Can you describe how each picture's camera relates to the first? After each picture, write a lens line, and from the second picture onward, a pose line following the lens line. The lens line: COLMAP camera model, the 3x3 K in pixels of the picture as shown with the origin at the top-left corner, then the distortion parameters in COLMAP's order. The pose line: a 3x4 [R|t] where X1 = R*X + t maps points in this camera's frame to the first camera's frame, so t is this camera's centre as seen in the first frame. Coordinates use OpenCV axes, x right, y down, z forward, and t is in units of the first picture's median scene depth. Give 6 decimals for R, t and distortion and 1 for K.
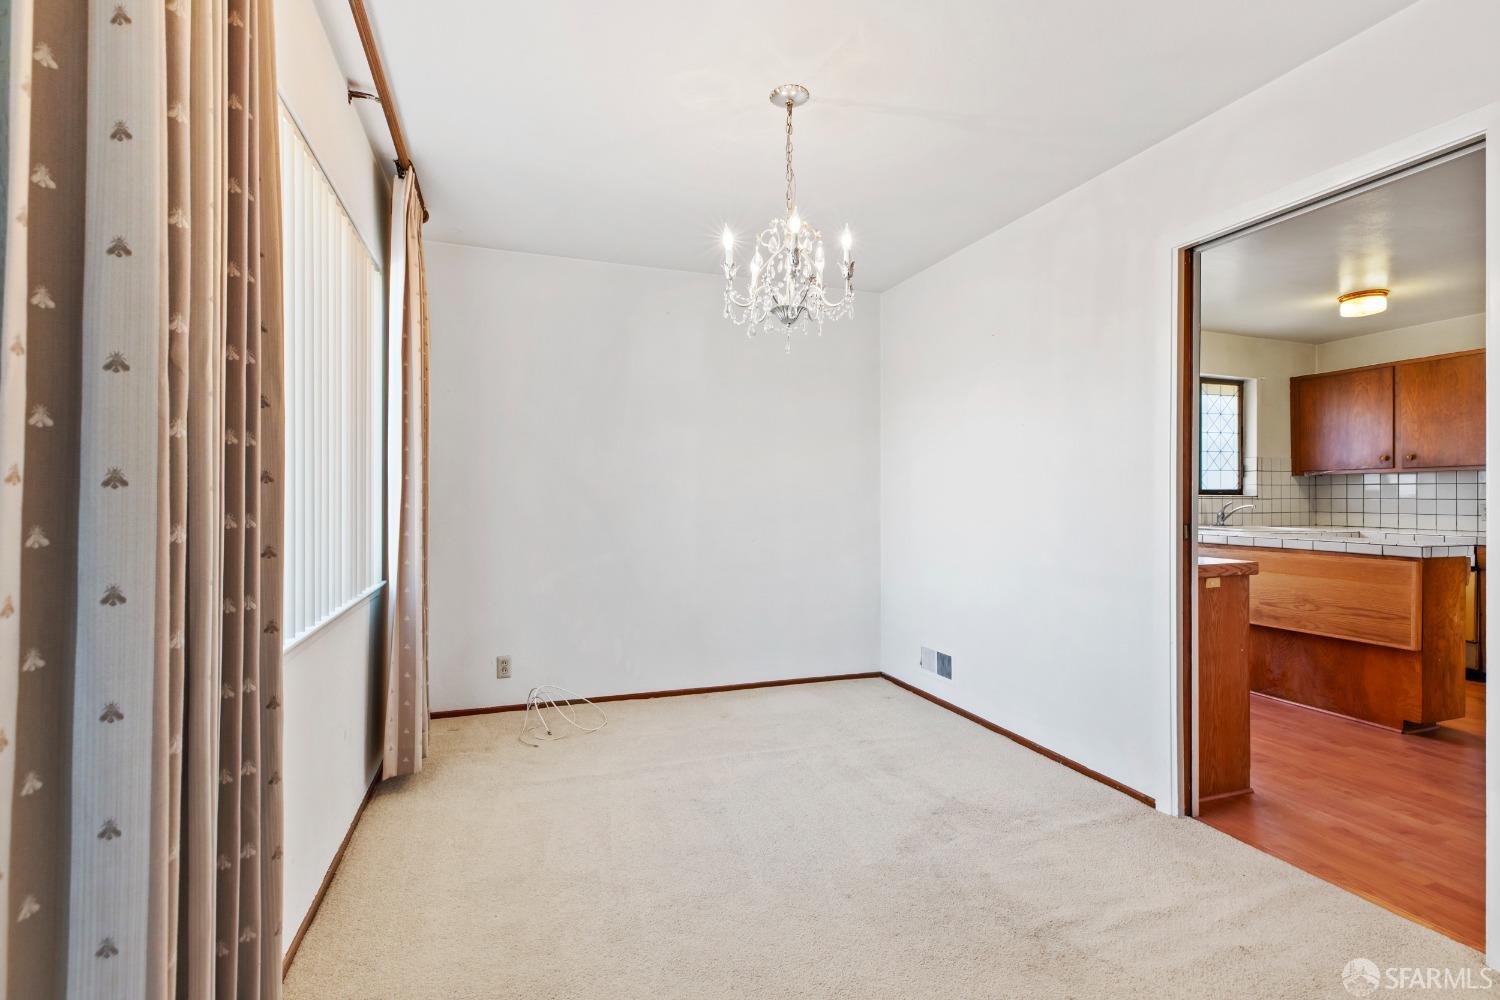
lens RADIAL K [[685.1, 0, 748.7], [0, 685.1, 497.3], [0, 0, 1]] dist [0.002250, 0.001284]
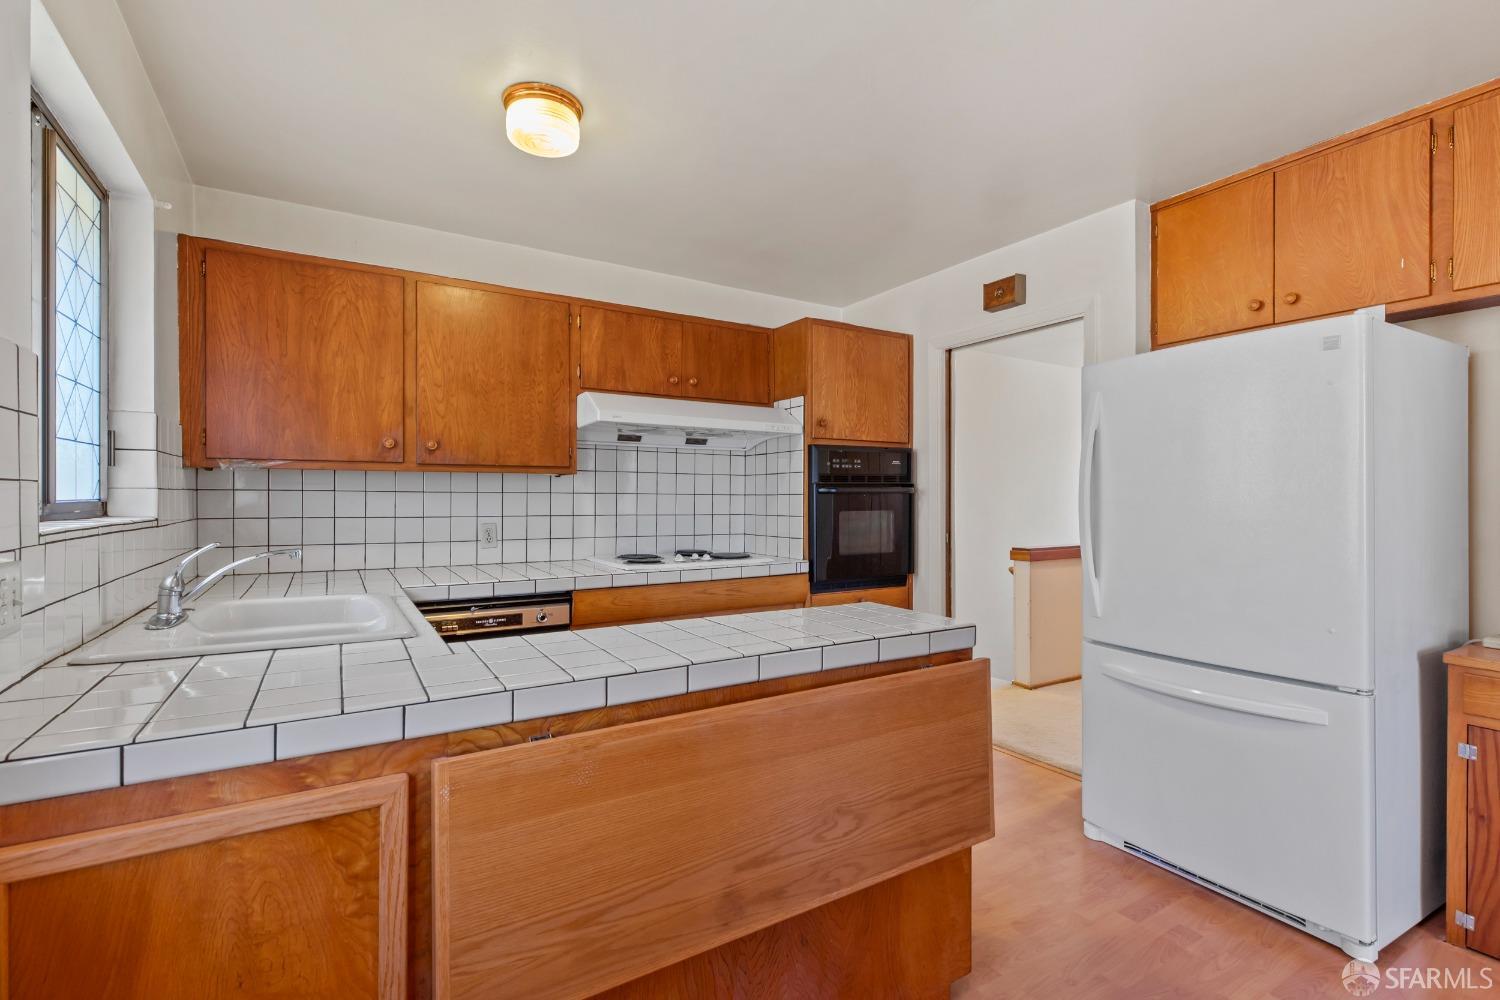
lens RADIAL K [[685.1, 0, 759.8], [0, 685.1, 499.2], [0, 0, 1]] dist [0.002250, 0.001284]
pose [[-0.217207, -0.002128, 0.976123, 0.340012], [-0.001700, 0.999997, 0.001802, -0.015062], [-0.976124, -0.001268, -0.217210, 0.836062]]
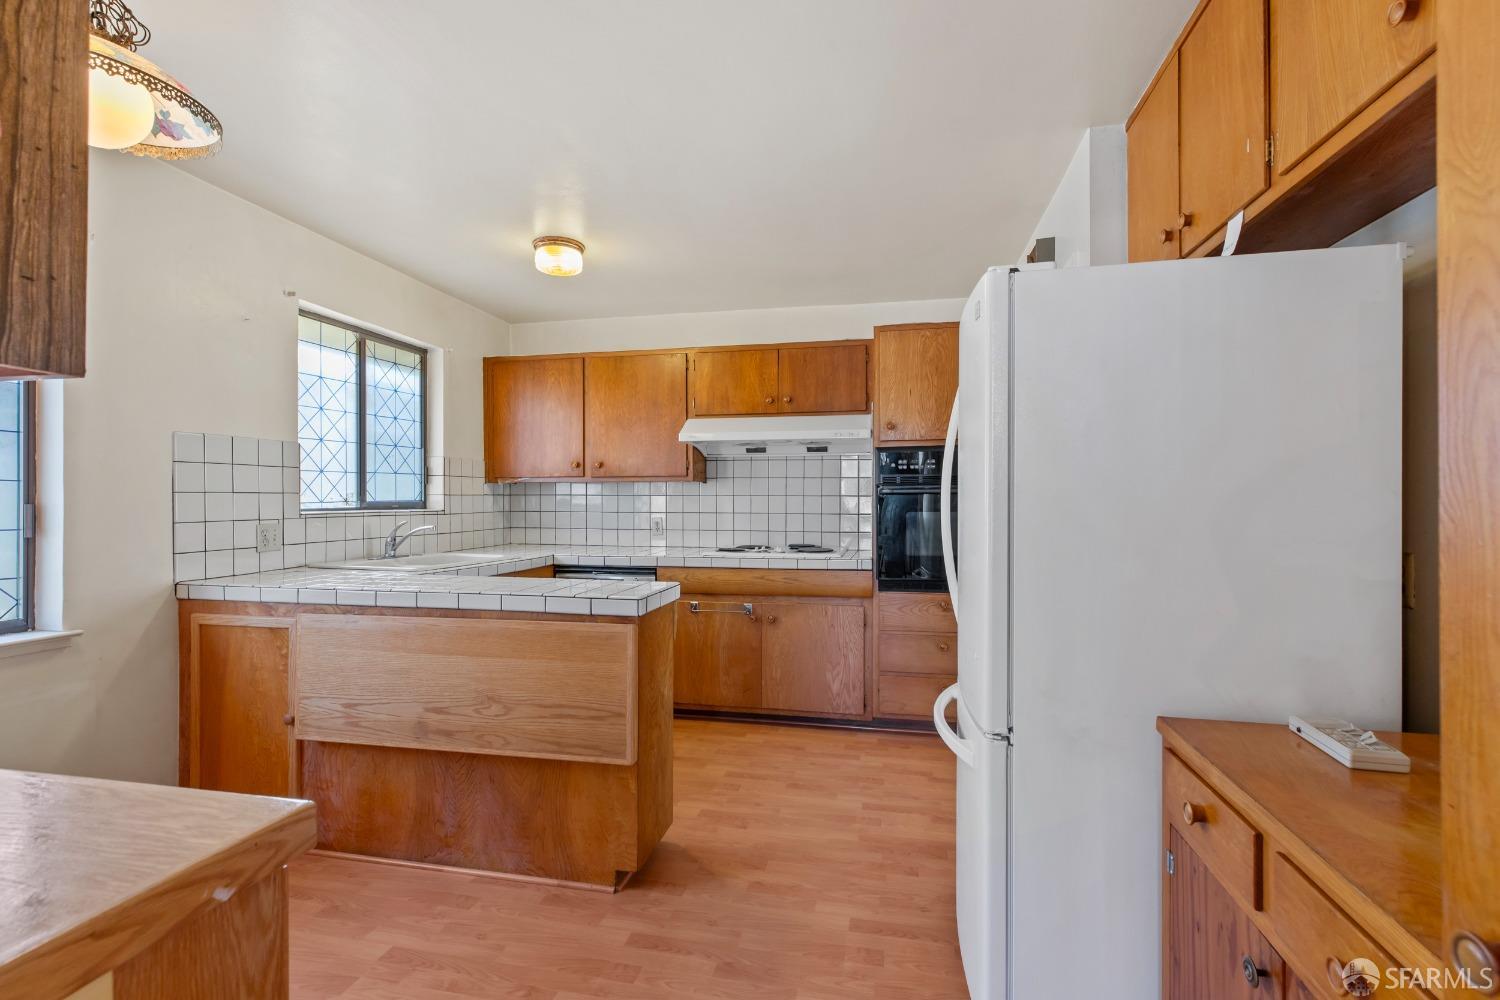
lens RADIAL K [[685.1, 0, 753.7], [0, 685.1, 499.0], [0, 0, 1]] dist [0.002250, 0.001284]
pose [[0.518424, -0.000349, 0.855124, 0.318534], [0.000888, 1.000000, -0.000130, -0.014830], [-0.855123, 0.000826, 0.518424, 0.376191]]
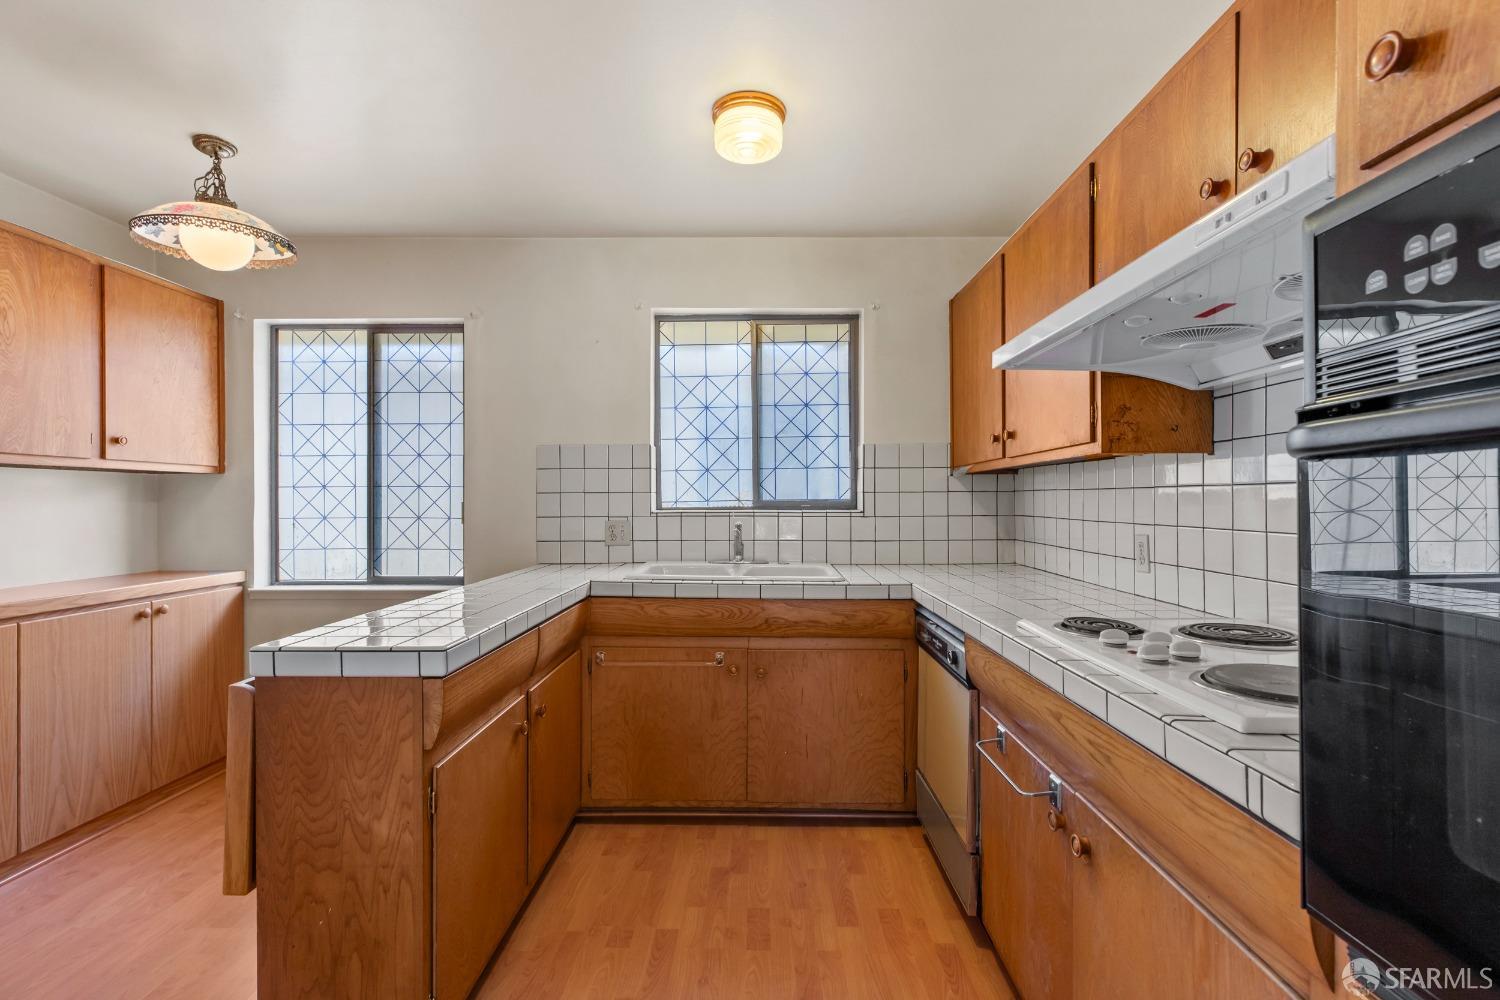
lens RADIAL K [[685.1, 0, 749.3], [0, 685.1, 492.7], [0, 0, 1]] dist [0.002250, 0.001284]
pose [[0.933550, -0.006619, -0.358385, 0.938579], [0.002814, 0.999934, -0.011139, -0.012666], [0.358435, 0.009390, 0.933507, 0.470998]]
